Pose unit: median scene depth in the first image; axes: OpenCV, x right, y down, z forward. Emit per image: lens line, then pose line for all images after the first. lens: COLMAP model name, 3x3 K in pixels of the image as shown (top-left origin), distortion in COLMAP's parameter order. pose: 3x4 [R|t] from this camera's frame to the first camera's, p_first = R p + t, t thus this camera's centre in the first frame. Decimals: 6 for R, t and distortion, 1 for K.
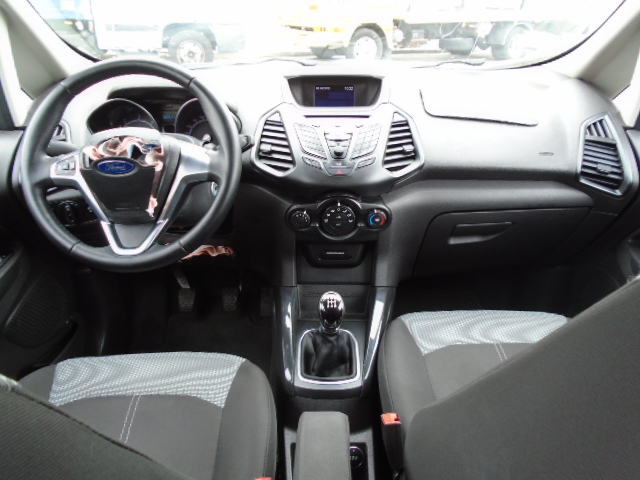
lens RADIAL K [[484.1, 0, 312.6], [0, 484.1, 237.8], [0, 0, 1]] dist [-0.009264, 0.000749]
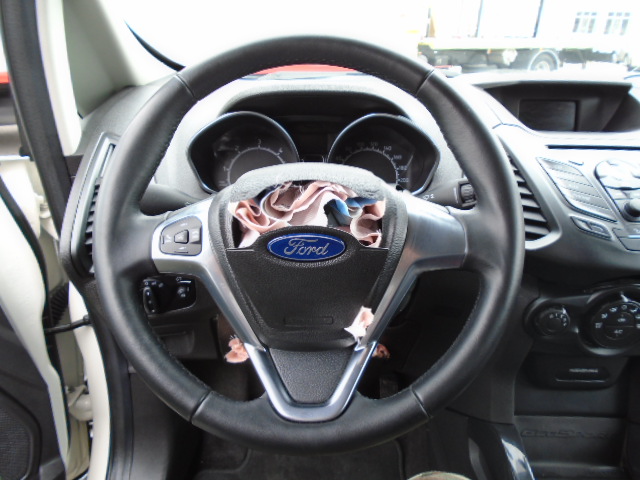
lens RADIAL K [[484.1, 0, 312.6], [0, 484.1, 237.8], [0, 0, 1]] dist [-0.009264, 0.000749]
pose [[0.999843, 0.017373, 0.003479, -0.320645], [-0.017177, 0.998591, -0.050205, -0.105412], [-0.004346, 0.050137, 0.998733, 0.418835]]
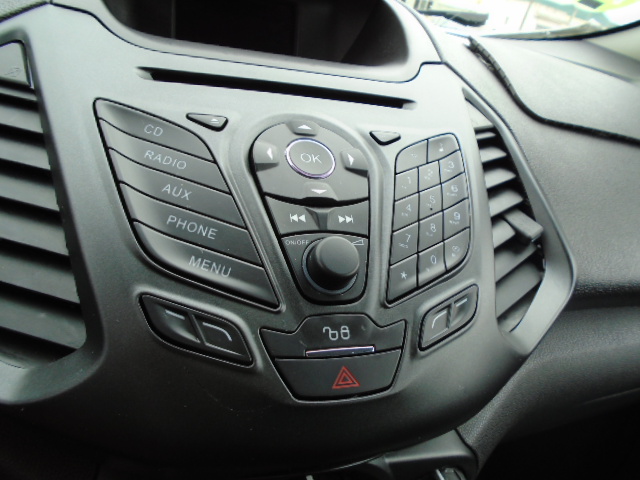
lens RADIAL K [[496.9, 0, 318.5], [0, 496.9, 237.7], [0, 0, 1]] dist [-0.005738, -0.001992]
pose [[0.934322, 0.007884, 0.356344, -0.024848], [-0.018150, 0.999511, 0.025474, -0.188970], [-0.355969, -0.030268, 0.934008, 0.784346]]
